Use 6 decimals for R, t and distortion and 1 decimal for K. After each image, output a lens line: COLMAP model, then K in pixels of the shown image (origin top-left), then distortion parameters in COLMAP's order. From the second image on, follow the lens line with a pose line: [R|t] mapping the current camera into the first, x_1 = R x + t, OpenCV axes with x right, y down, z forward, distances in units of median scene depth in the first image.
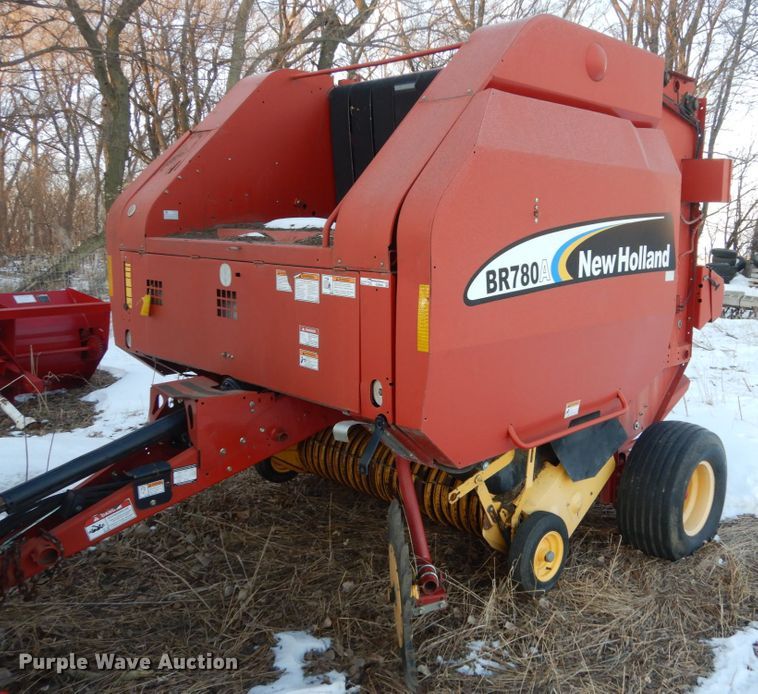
lens RADIAL K [[740.2, 0, 486.6], [0, 740.2, 313.7], [0, 0, 1]] dist [-0.004149, -0.007421]
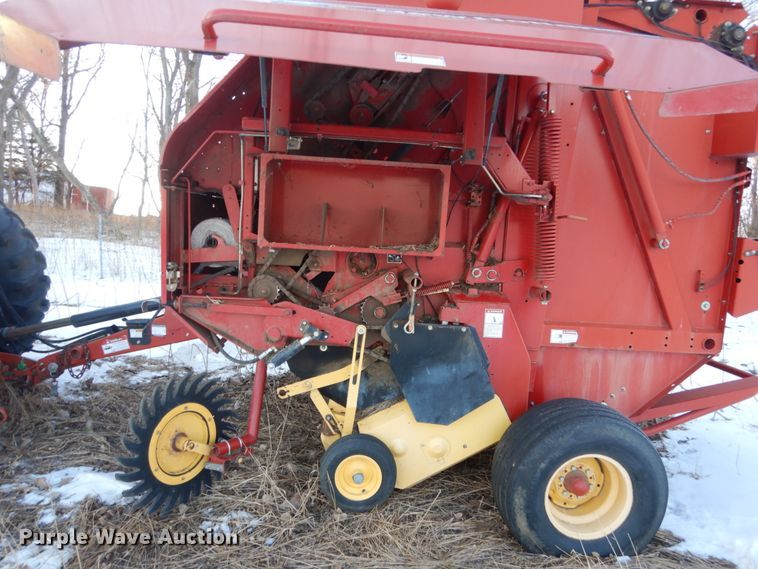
lens RADIAL K [[541.5, 0, 379.0], [0, 541.5, 284.5], [0, 0, 1]] dist [0.005020, -0.004688]
pose [[0.695666, 0.103831, -0.710822, 0.672042], [-0.129495, 0.991415, 0.018084, 0.040282], [0.706597, 0.079468, 0.703139, 0.492494]]
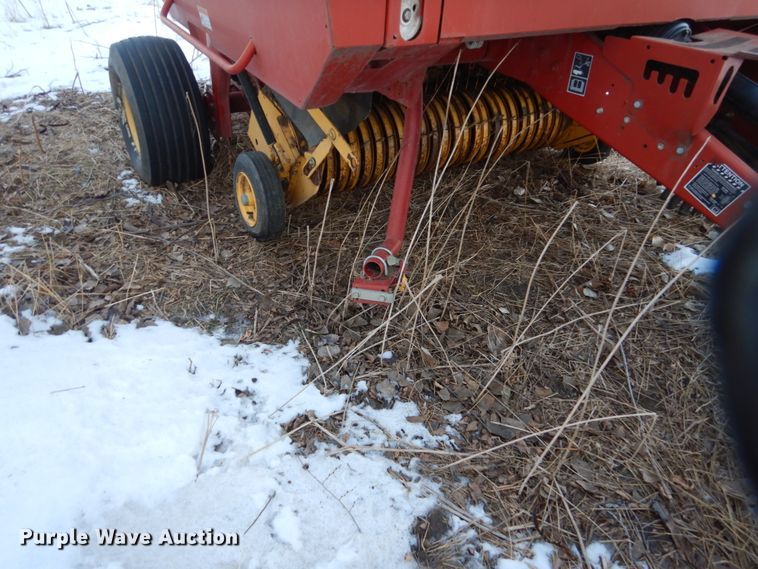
lens RADIAL K [[541.5, 0, 379.0], [0, 541.5, 284.5], [0, 0, 1]] dist [0.005020, -0.004688]
pose [[0.305556, -0.555064, 0.773654, -0.998131], [0.065055, 0.822784, 0.564619, -0.016038], [-0.949949, -0.122192, 0.287516, 1.139817]]
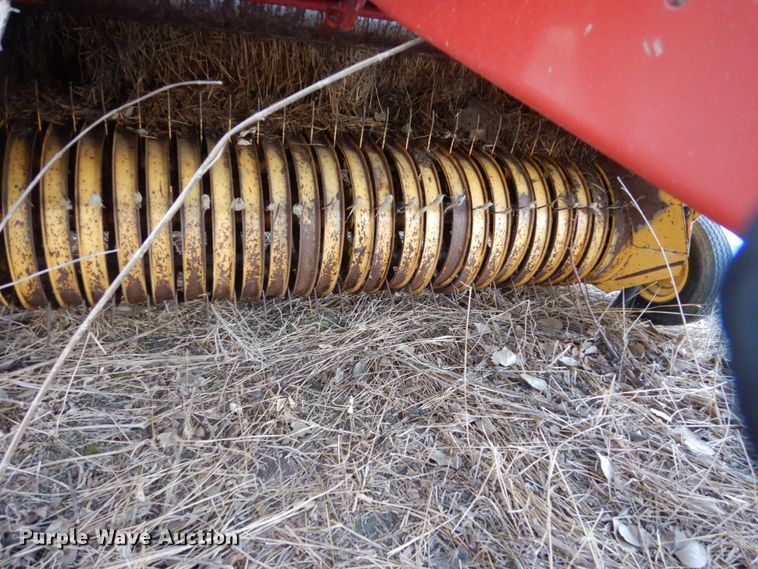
lens RADIAL K [[541.5, 0, 379.0], [0, 541.5, 284.5], [0, 0, 1]] dist [0.005020, -0.004688]
pose [[0.505777, -0.288875, 0.812860, -0.510513], [0.015096, 0.945086, 0.326473, 0.189814], [-0.862532, -0.152852, 0.482364, 1.078795]]
